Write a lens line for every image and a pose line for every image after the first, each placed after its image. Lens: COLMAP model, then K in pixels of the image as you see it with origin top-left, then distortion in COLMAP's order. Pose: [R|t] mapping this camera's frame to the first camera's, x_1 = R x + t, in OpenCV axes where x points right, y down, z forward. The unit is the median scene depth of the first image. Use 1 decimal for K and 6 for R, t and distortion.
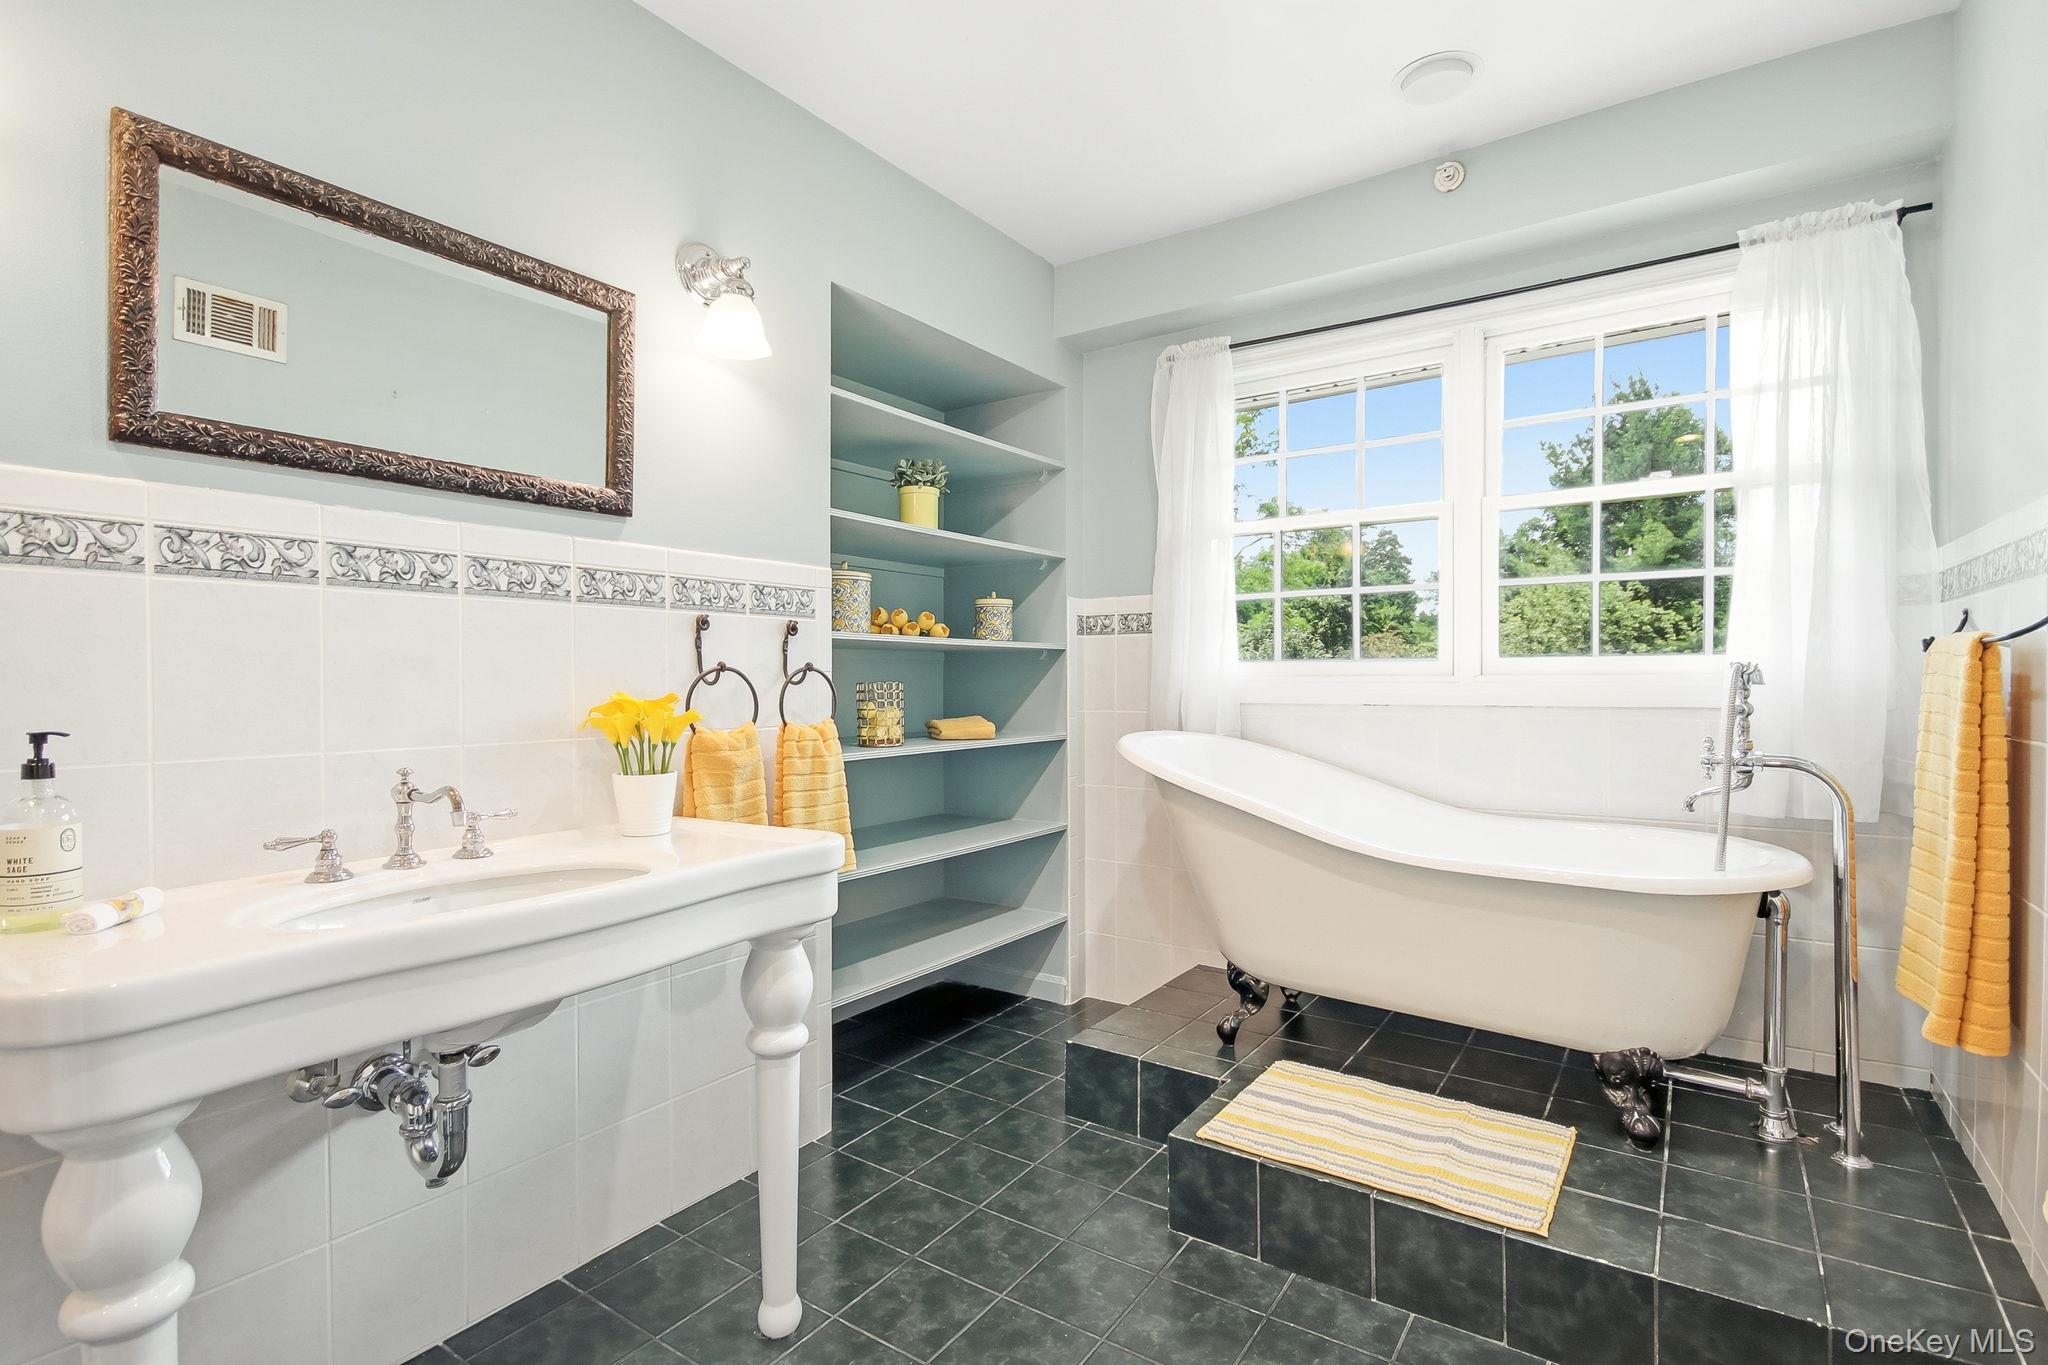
lens RADIAL K [[945.3, 0, 1024.9], [0, 945.3, 674.2], [0, 0, 1]] dist [0.003918, 0.000125]
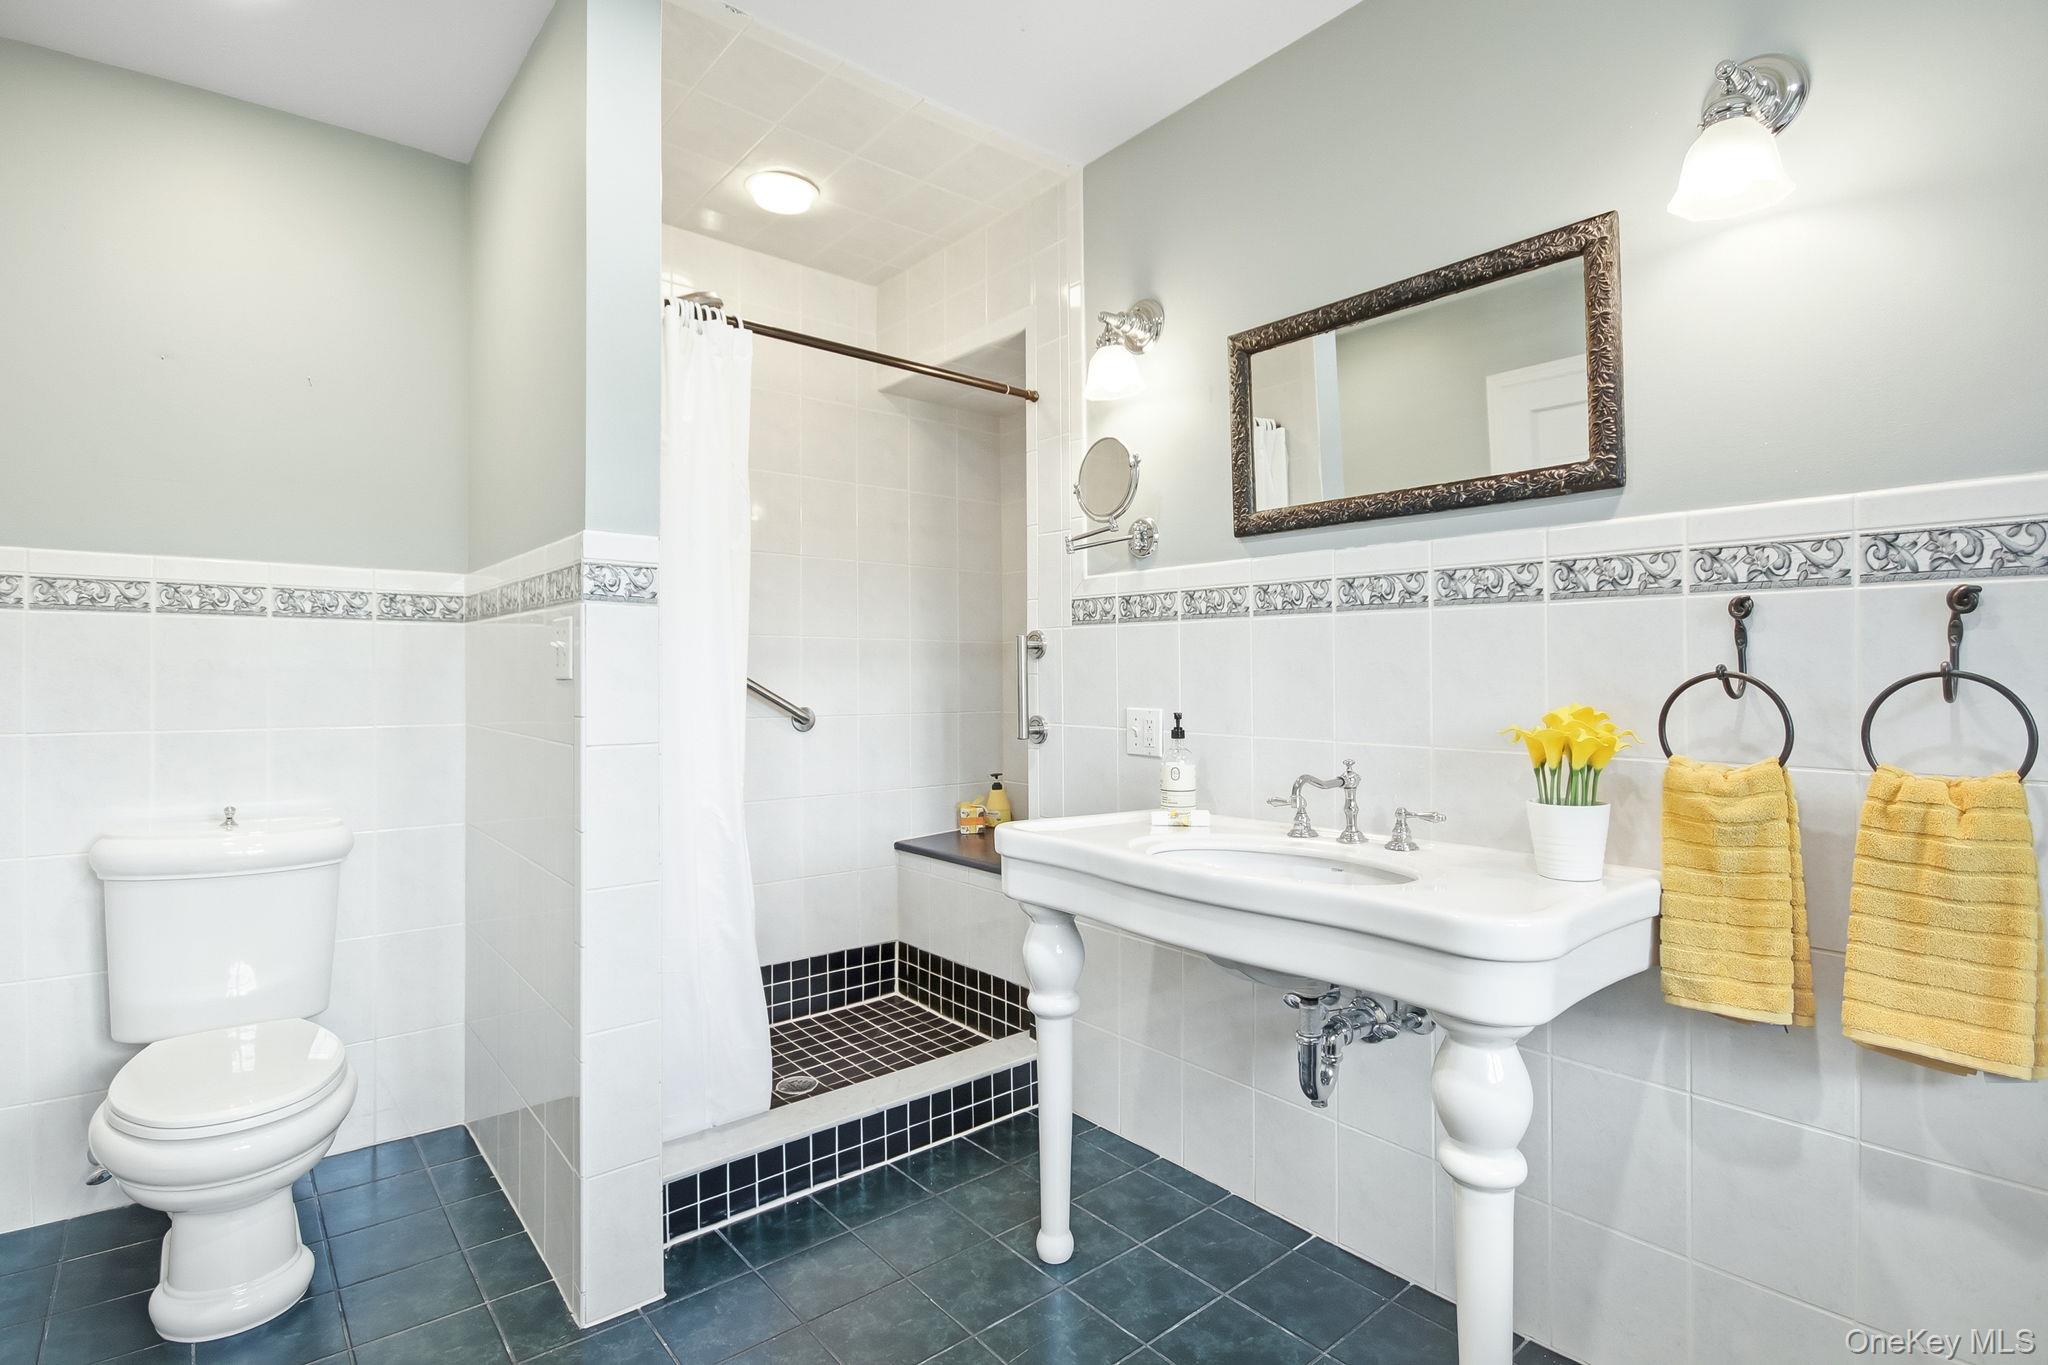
lens RADIAL K [[945.3, 0, 1024.9], [0, 945.3, 674.2], [0, 0, 1]] dist [0.003918, 0.000125]
pose [[-0.230902, -0.008485, -0.972940, 0.491556], [-0.004862, 0.999960, -0.007567, 0.002233], [0.972965, 0.002983, -0.230934, 0.706381]]
